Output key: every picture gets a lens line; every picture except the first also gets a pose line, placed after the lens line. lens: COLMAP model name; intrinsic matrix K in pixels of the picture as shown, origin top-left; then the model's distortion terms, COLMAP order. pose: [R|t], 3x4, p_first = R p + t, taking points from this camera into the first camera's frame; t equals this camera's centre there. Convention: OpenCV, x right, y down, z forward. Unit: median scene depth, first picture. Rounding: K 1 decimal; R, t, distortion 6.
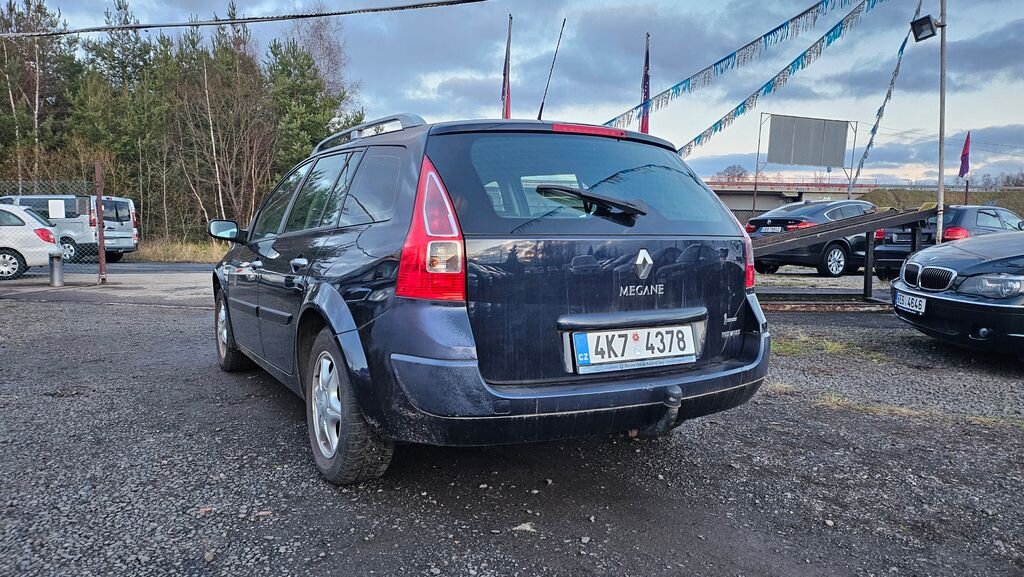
lens RADIAL K [[730.9, 0, 509.8], [0, 730.9, 279.9], [0, 0, 1]] dist [0.067362, 0.000490]
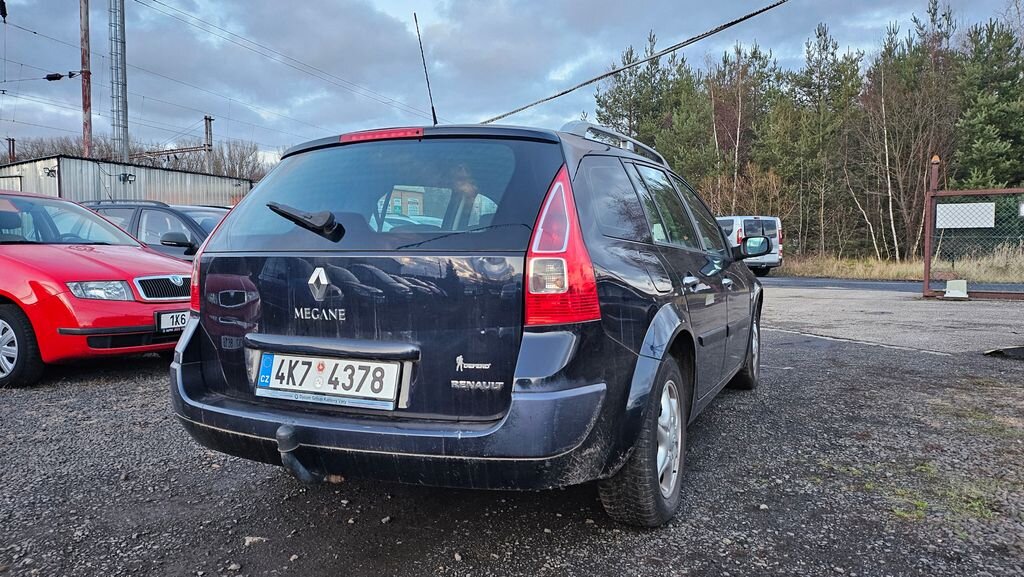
lens RADIAL K [[730.9, 0, 518.9], [0, 730.9, 286.0], [0, 0, 1]] dist [0.067362, 0.000490]
pose [[0.574276, 0.036989, -0.817826, 1.015538], [-0.047267, 0.998810, 0.011984, -0.040258], [0.817296, 0.031774, 0.575341, 0.678892]]
